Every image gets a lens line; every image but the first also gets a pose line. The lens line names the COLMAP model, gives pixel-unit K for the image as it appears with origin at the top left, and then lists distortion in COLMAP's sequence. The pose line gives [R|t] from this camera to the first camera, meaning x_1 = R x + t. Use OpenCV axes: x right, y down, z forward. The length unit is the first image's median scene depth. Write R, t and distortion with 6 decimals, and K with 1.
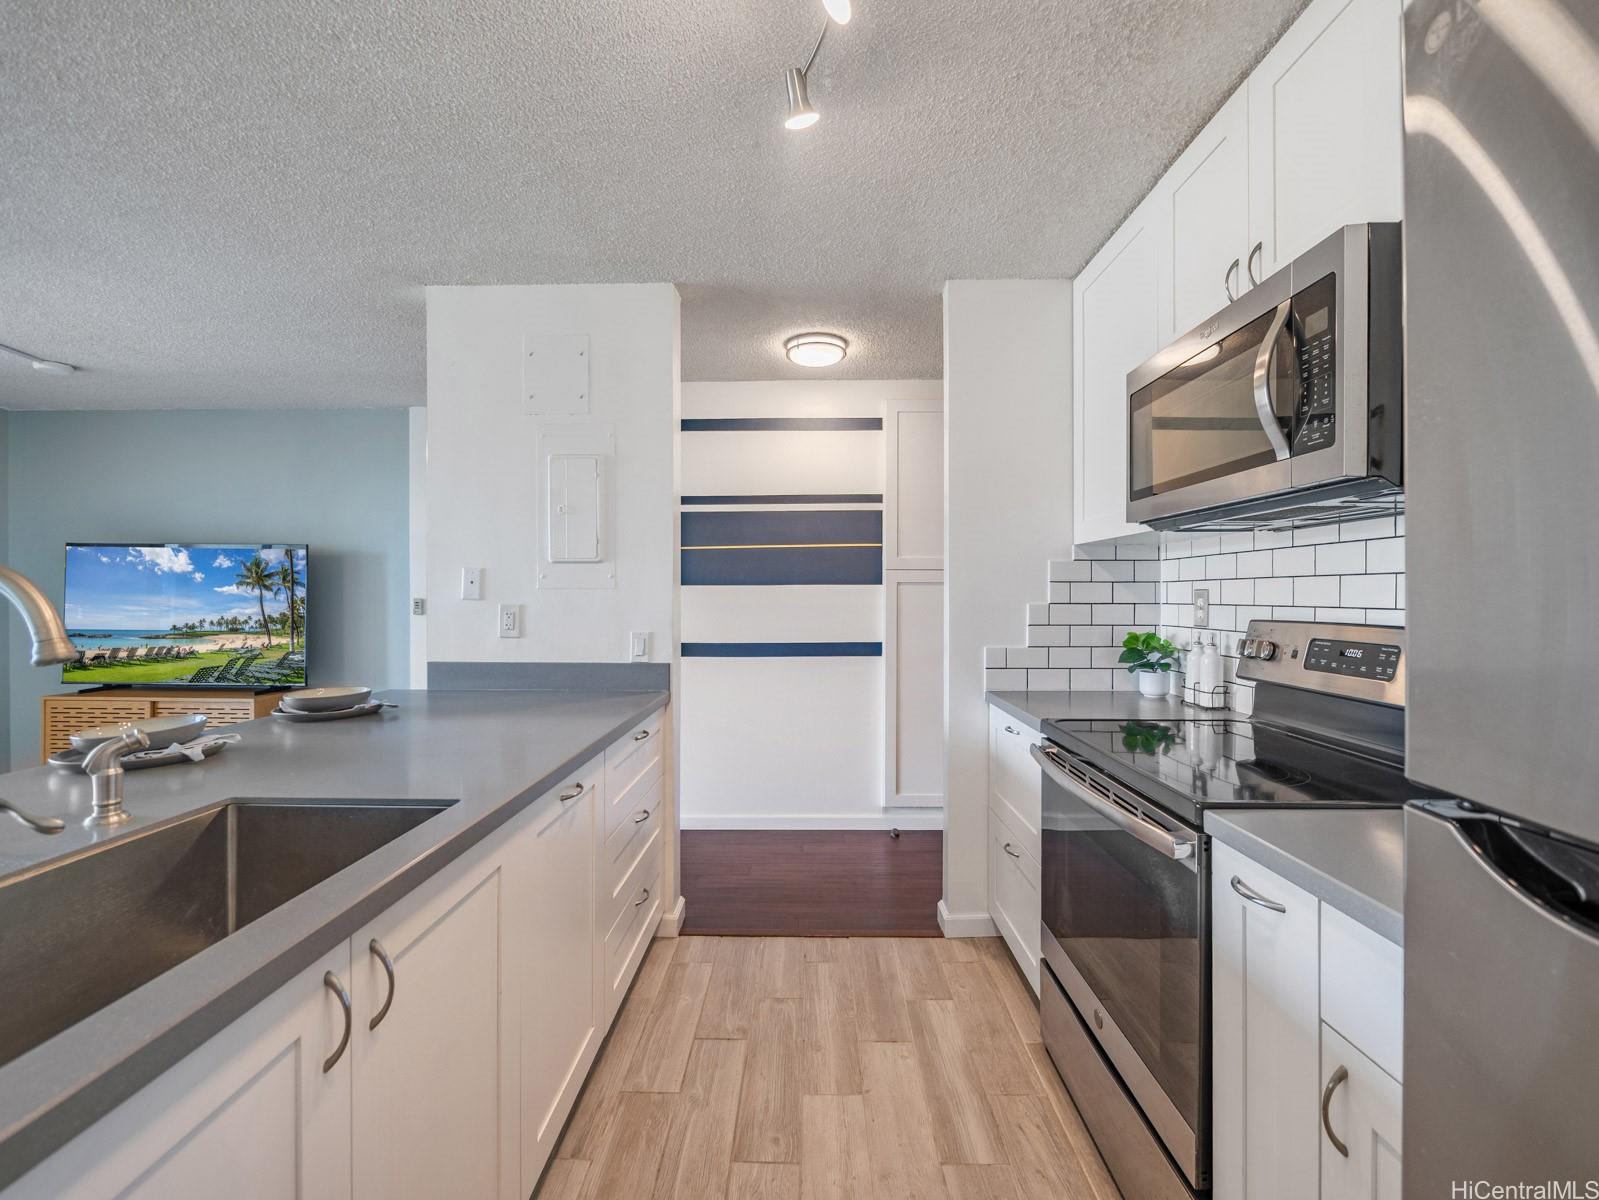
lens RADIAL K [[671.1, 0, 786.1], [0, 671.1, 596.5], [0, 0, 1]] dist [-0.007599, 0.002286]
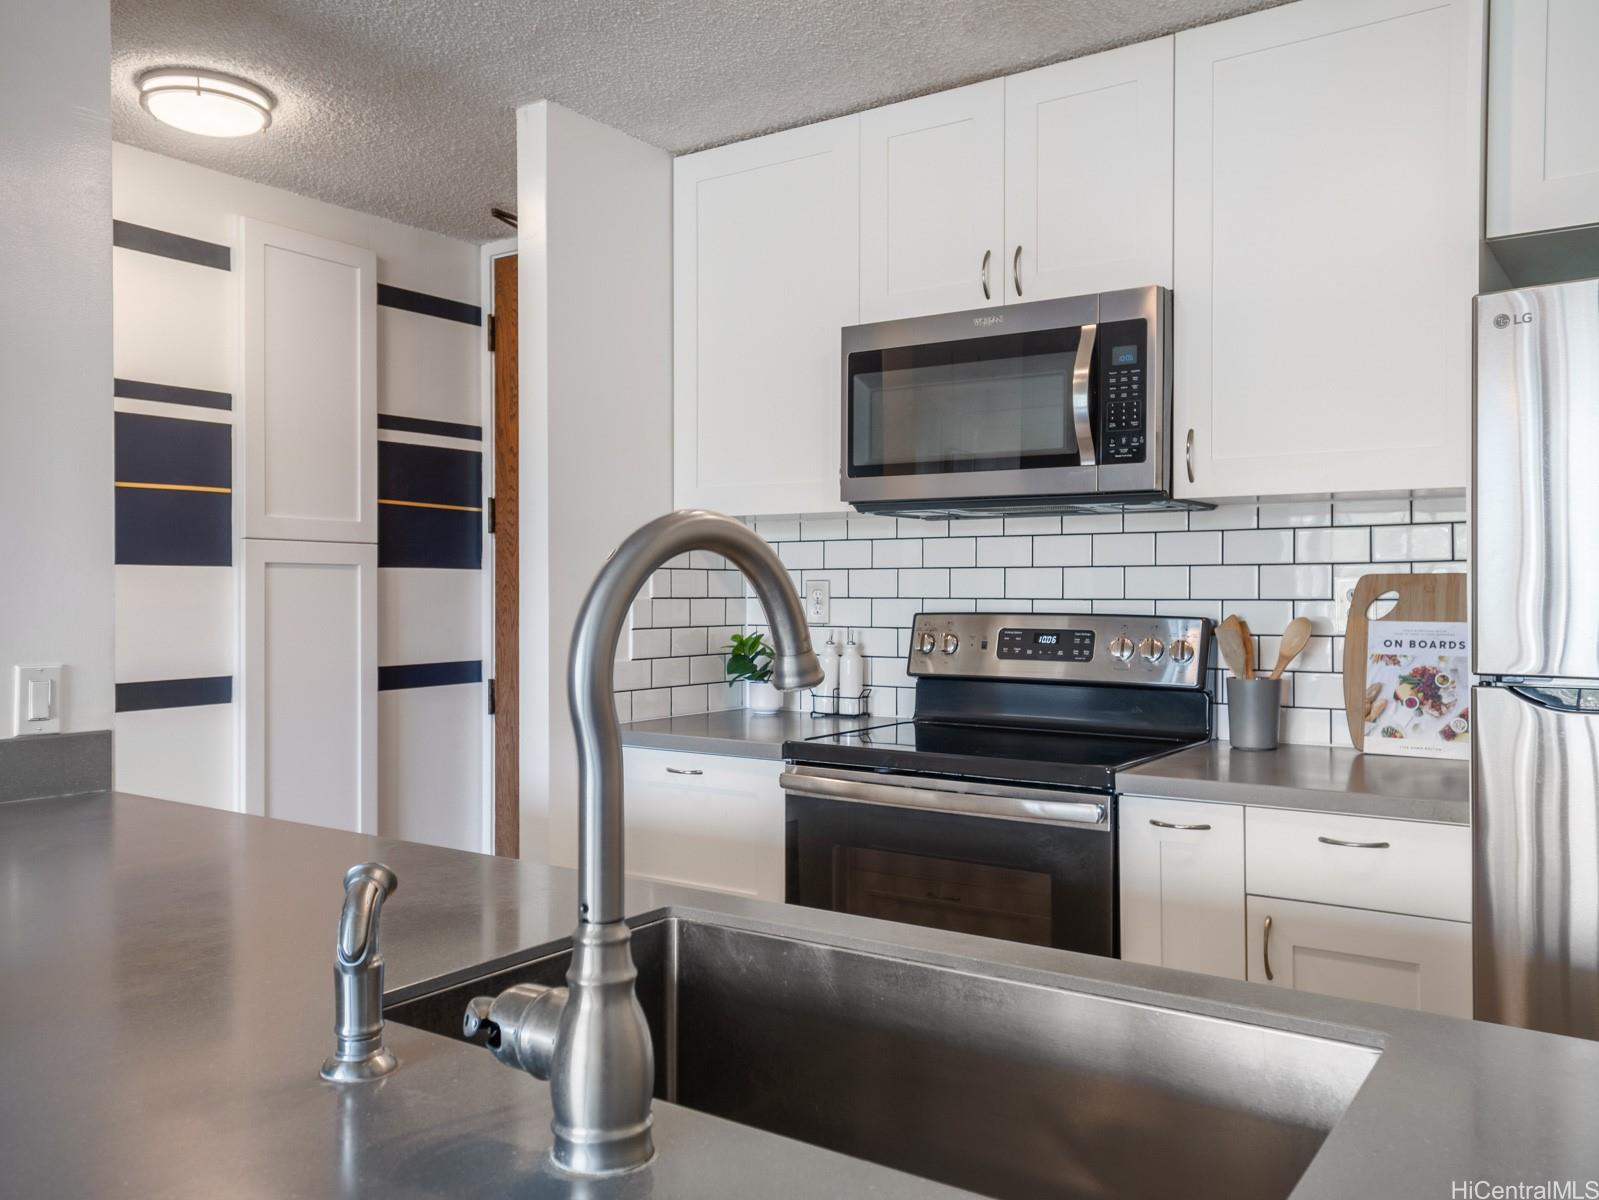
lens RADIAL K [[1273.6, 0, 812.3], [0, 1273.6, 597.3], [0, 0, 1]] dist [0.013543, -0.000666]
pose [[0.547178, -0.002655, 0.837012, -0.799448], [0.000324, 0.999996, 0.002961, 0.006680], [-0.837016, -0.001349, 0.547176, 0.131946]]
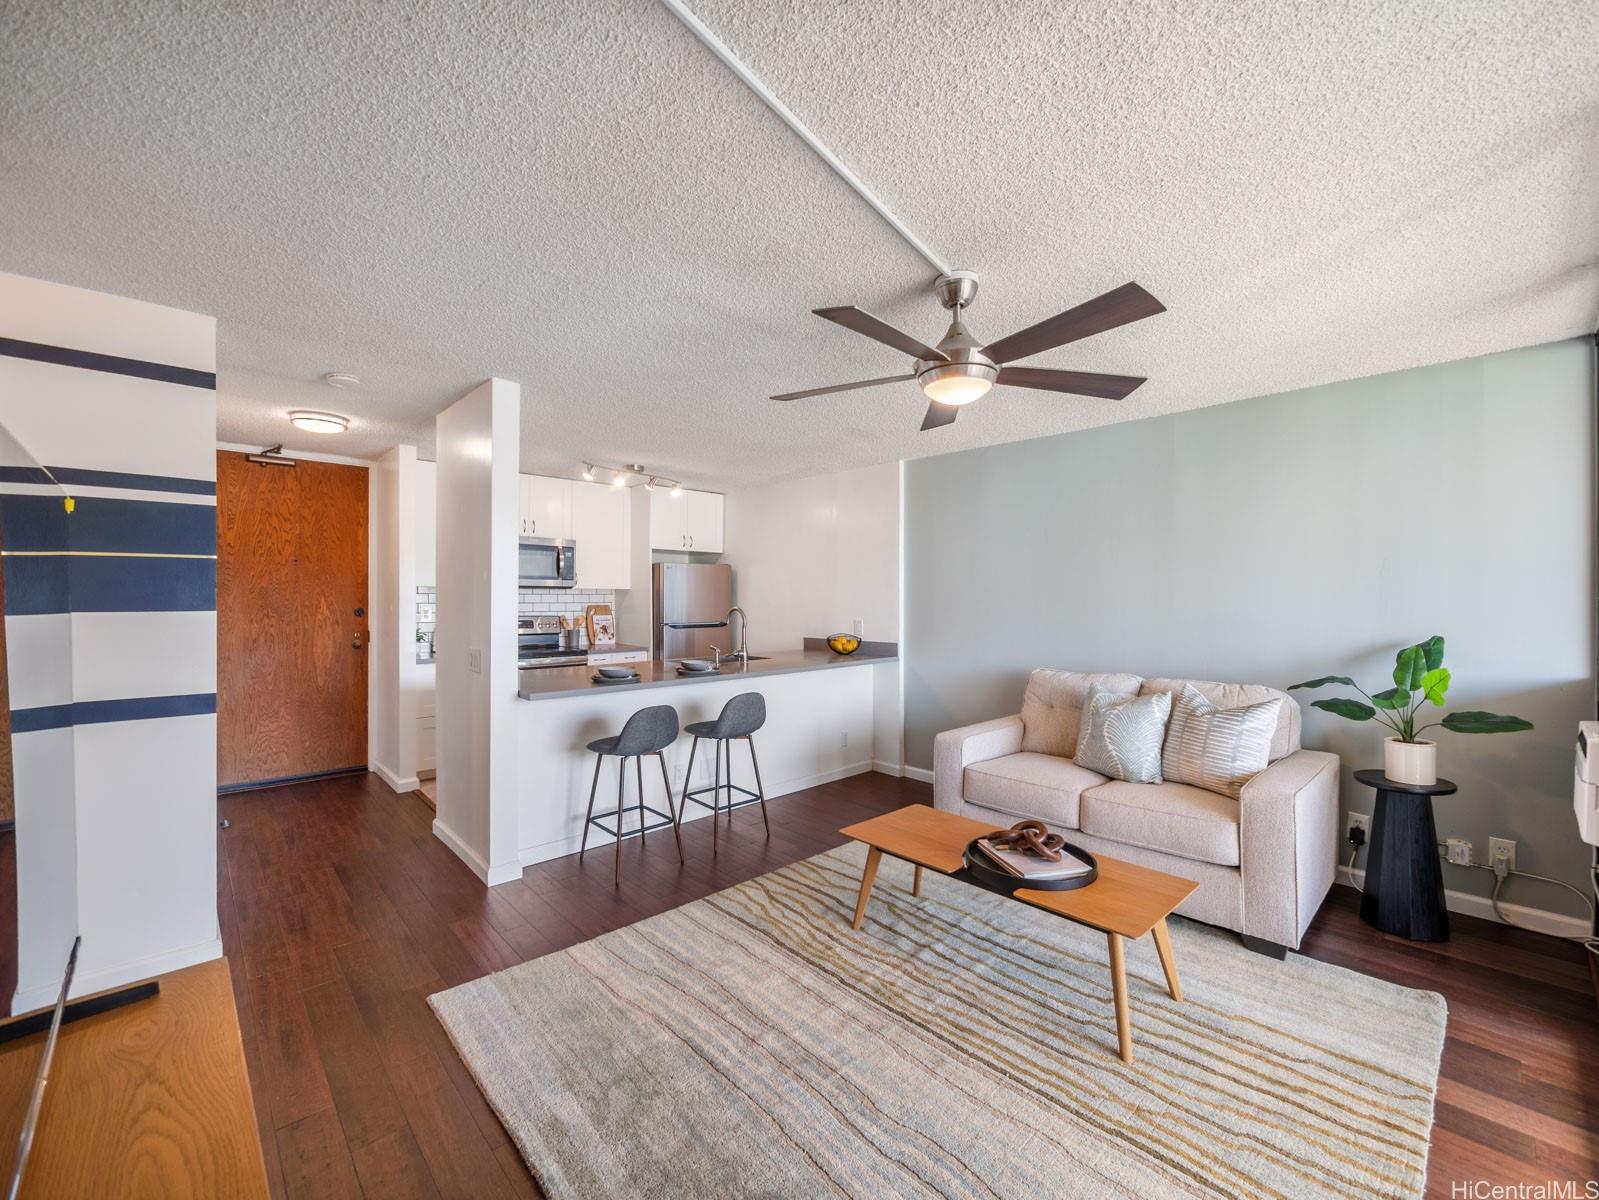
lens RADIAL K [[671.1, 0, 794.2], [0, 671.1, 598.4], [0, 0, 1]] dist [-0.007599, 0.002286]
pose [[-0.698784, -0.002920, 0.715326, -2.293889], [-0.001343, 0.999995, 0.002770, -0.055860], [-0.715331, 0.000975, -0.698785, 1.898850]]
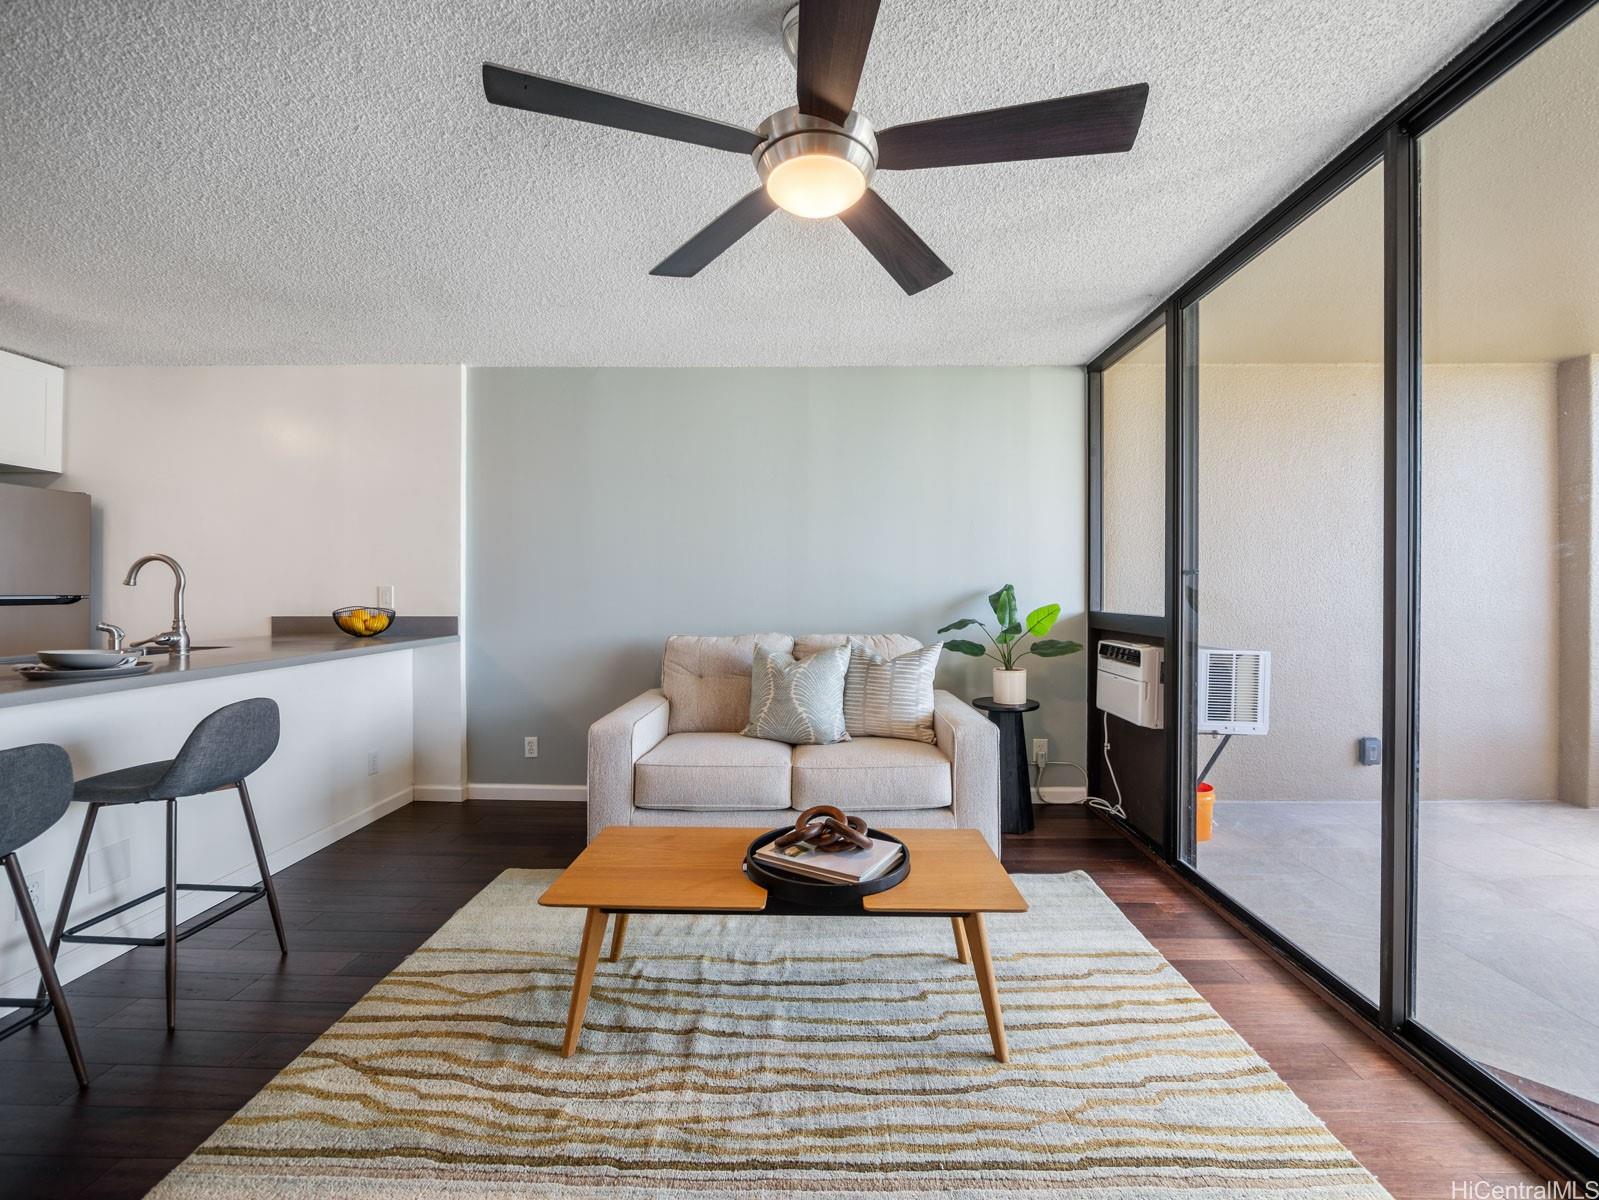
lens RADIAL K [[671.1, 0, 813.0], [0, 671.1, 593.8], [0, 0, 1]] dist [-0.007599, 0.002286]
pose [[-0.999887, -0.003112, -0.014694, -1.687946], [-0.003156, 0.999991, 0.002979, 0.049878], [0.014685, 0.003025, -0.999888, 1.681681]]
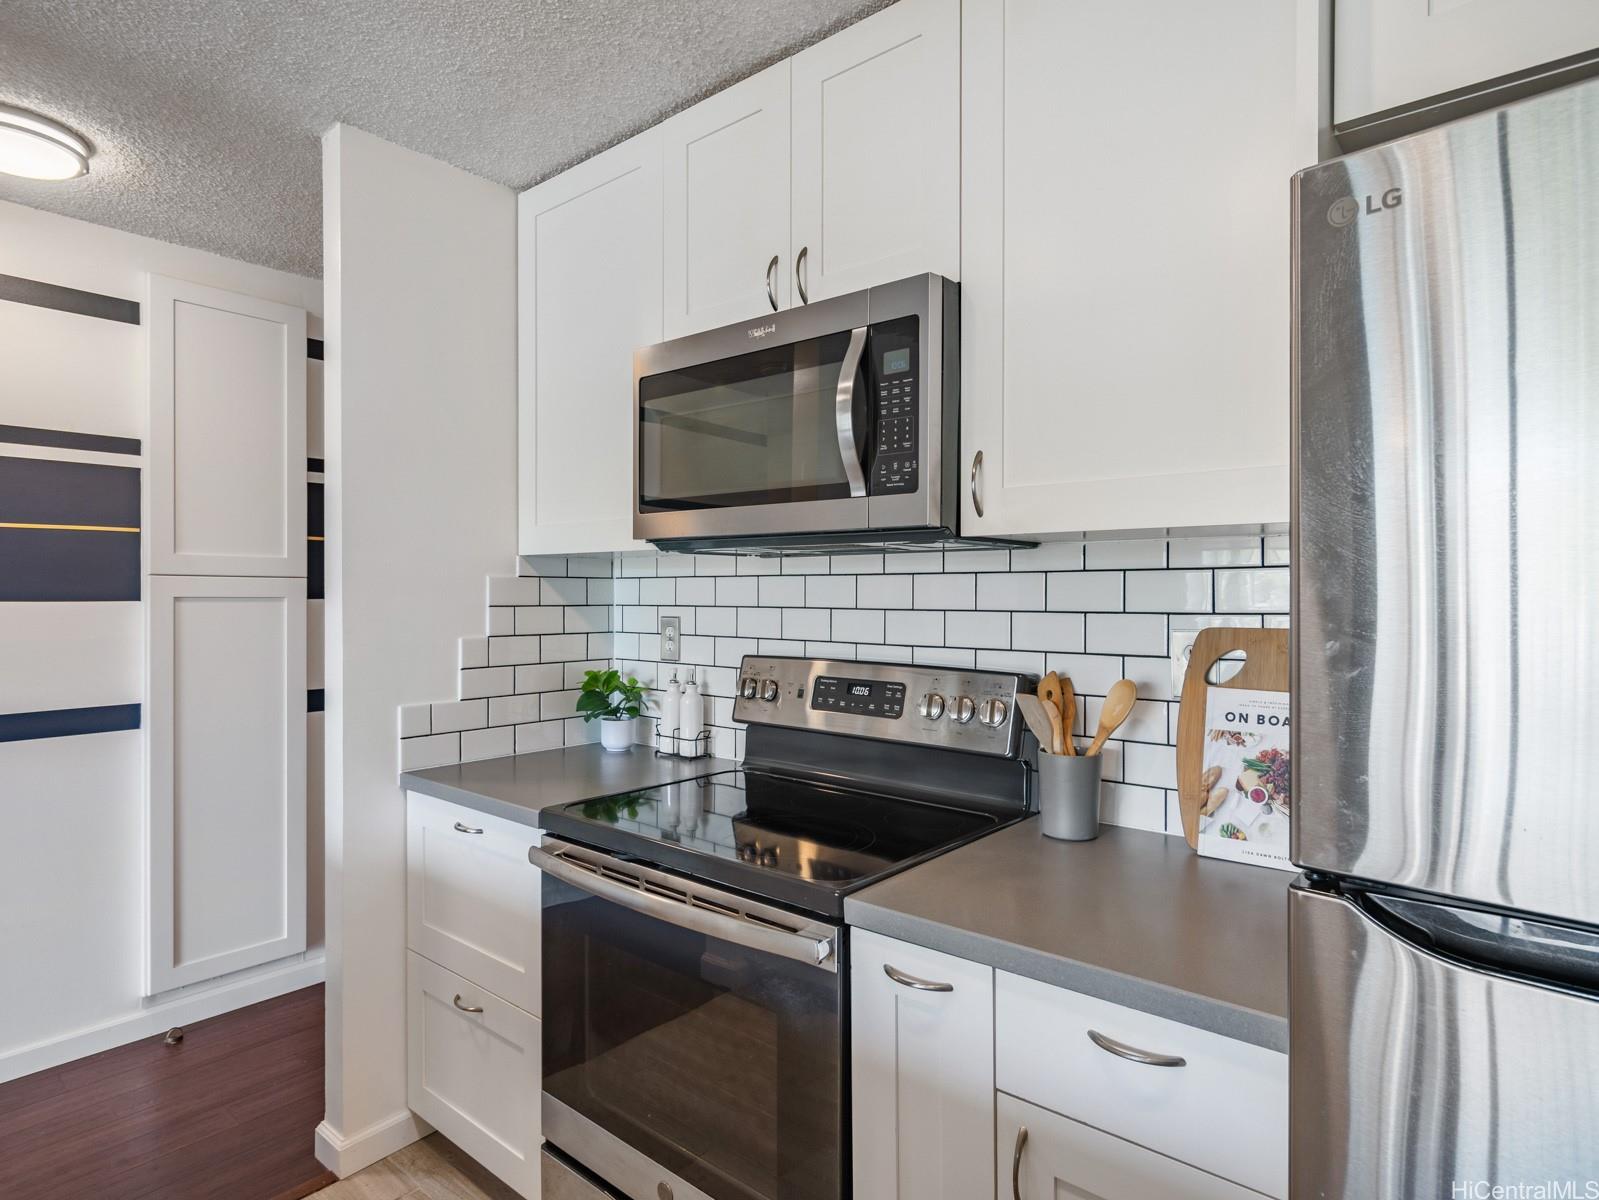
lens RADIAL K [[898.3, 0, 813.6], [0, 898.3, 599.5], [0, 0, 1]] dist [0.002269, 0.001950]
pose [[0.622428, -0.002261, 0.782674, -0.170753], [-0.001282, 0.999992, 0.003908, -0.040308], [-0.782676, -0.003436, 0.622420, 0.163617]]
